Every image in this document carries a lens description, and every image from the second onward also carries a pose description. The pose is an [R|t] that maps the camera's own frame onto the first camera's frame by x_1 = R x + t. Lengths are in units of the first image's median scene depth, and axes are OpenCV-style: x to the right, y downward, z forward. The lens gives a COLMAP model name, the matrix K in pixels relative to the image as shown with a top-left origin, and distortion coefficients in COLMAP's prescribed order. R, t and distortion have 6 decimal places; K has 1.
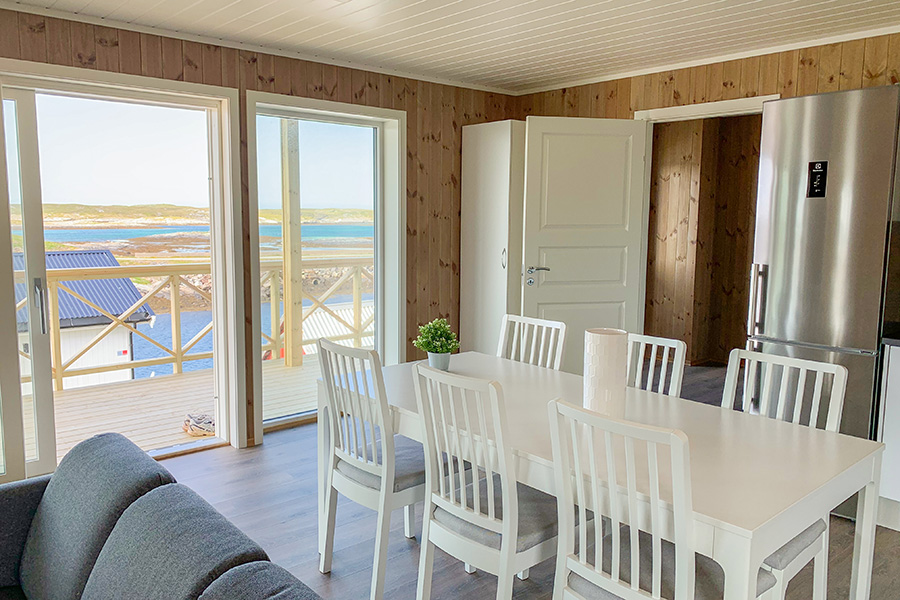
lens RADIAL K [[692.5, 0, 453.5], [0, 692.5, 300.5], [0, 0, 1]] dist [-0.012736, -0.018141]
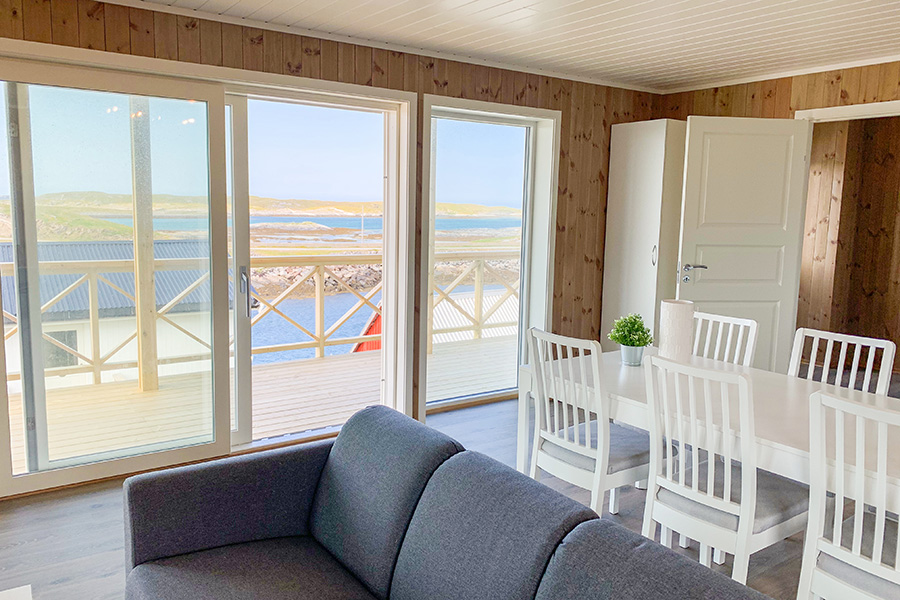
lens RADIAL K [[692.5, 0, 444.1], [0, 692.5, 297.4], [0, 0, 1]] dist [-0.012736, -0.018141]
pose [[0.991901, 0.026220, -0.124276, -0.110149], [-0.025555, 0.999649, 0.006941, 0.001568], [0.124415, -0.003709, 0.992223, -0.049014]]
